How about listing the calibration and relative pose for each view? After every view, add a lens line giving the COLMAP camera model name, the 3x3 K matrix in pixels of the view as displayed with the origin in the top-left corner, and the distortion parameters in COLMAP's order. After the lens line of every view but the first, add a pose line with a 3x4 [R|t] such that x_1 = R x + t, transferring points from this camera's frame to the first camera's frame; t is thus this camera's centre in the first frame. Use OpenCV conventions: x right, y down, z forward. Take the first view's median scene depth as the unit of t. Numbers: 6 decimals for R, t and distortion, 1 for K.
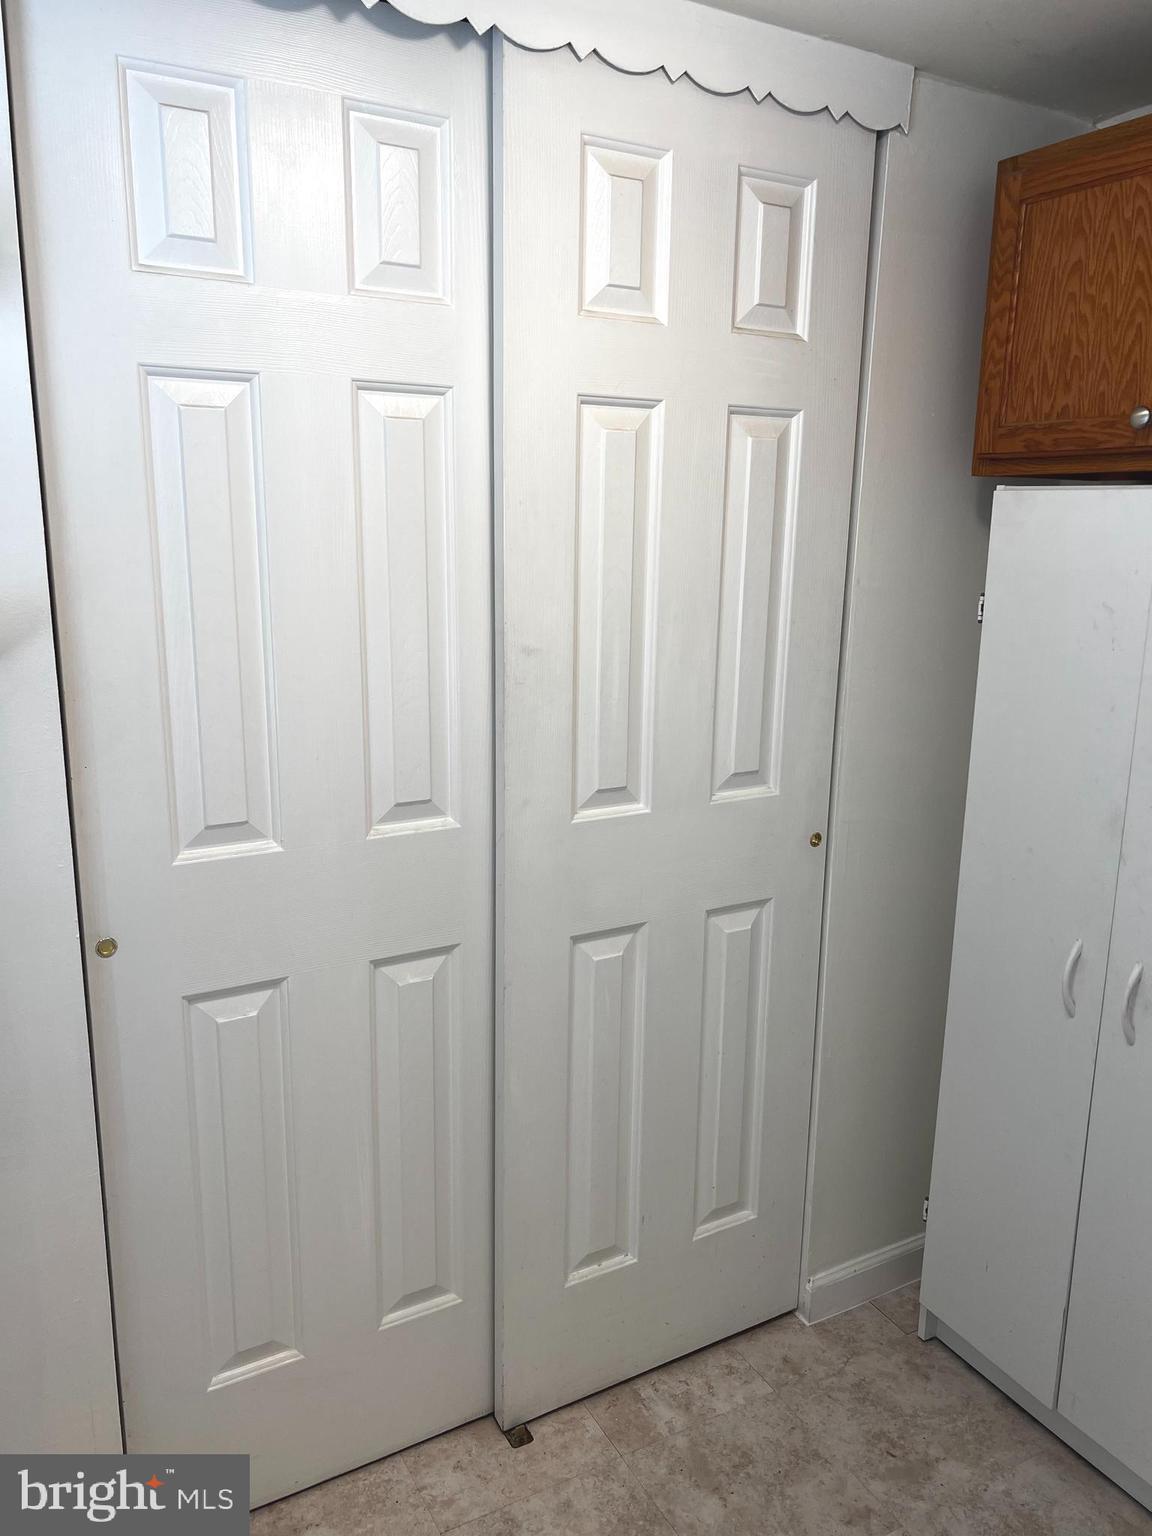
lens RADIAL K [[1163.8, 0, 577.2], [0, 1163.8, 772.7], [0, 0, 1]] dist [0.041538, -0.045394]
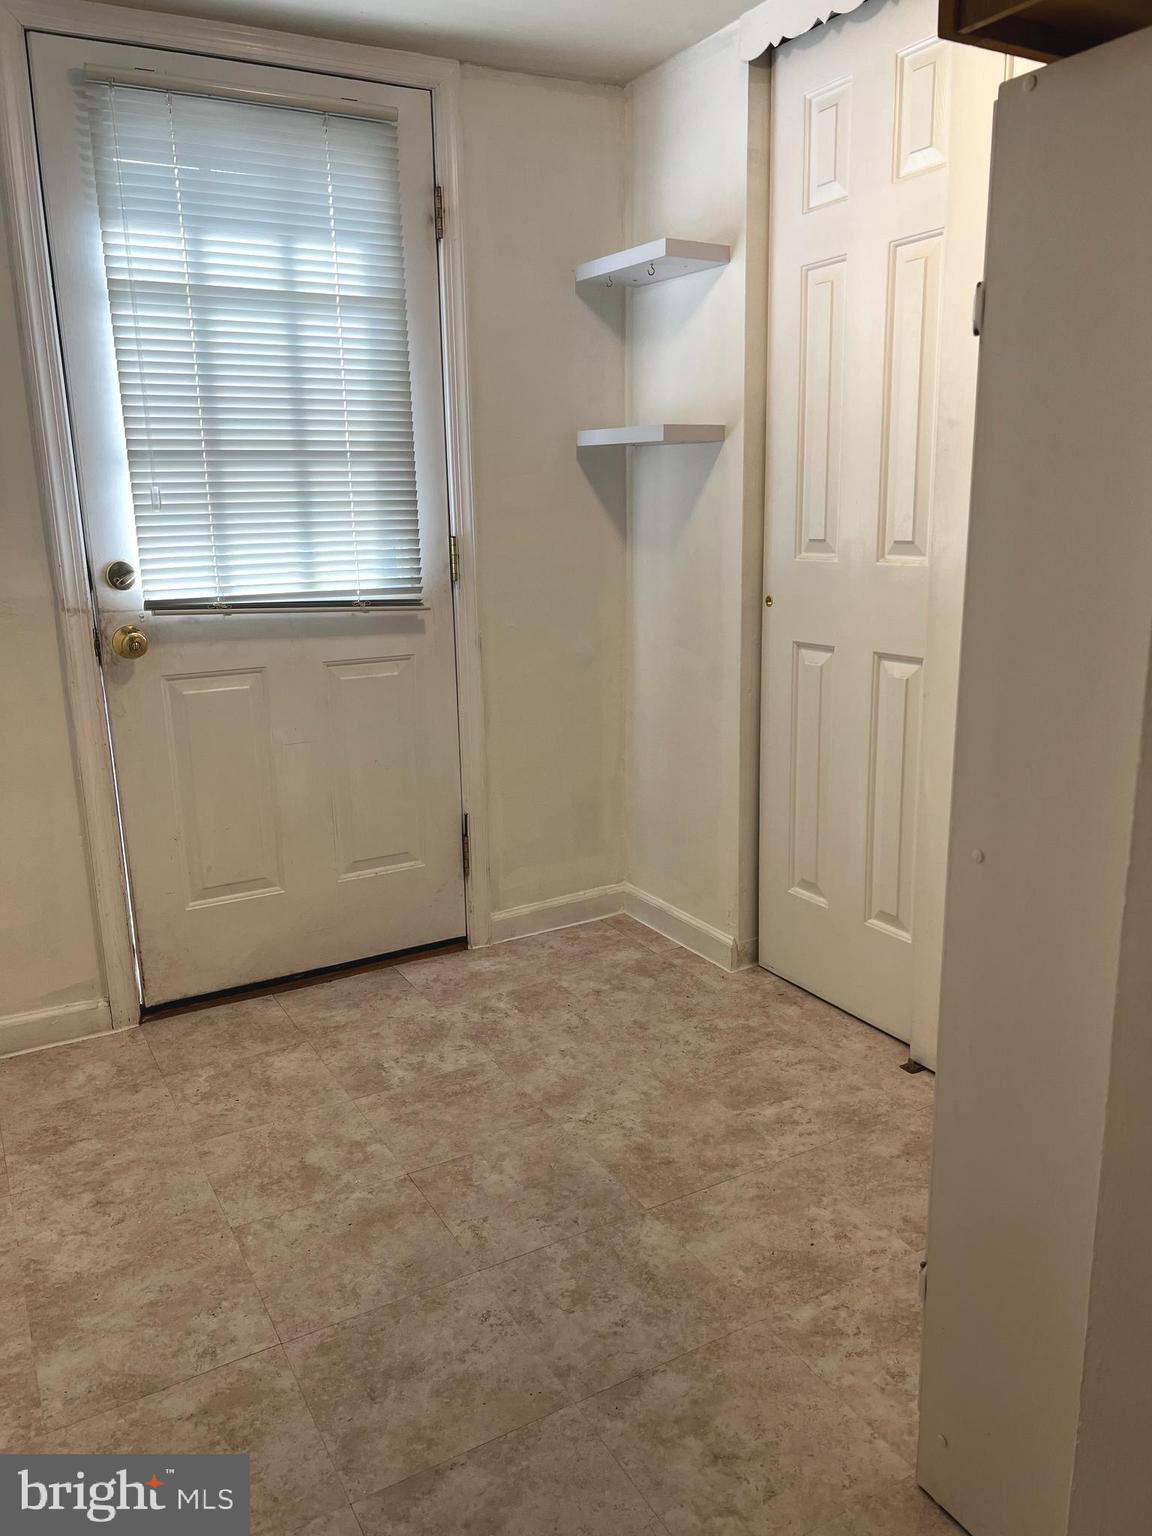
lens RADIAL K [[1163.8, 0, 576.6], [0, 1163.8, 766.2], [0, 0, 1]] dist [0.041538, -0.045394]
pose [[-0.000970, 0.213832, -0.976870, 1.250924], [-0.195725, 0.957936, 0.209882, 0.063474], [0.980658, 0.191402, 0.040923, 0.589417]]
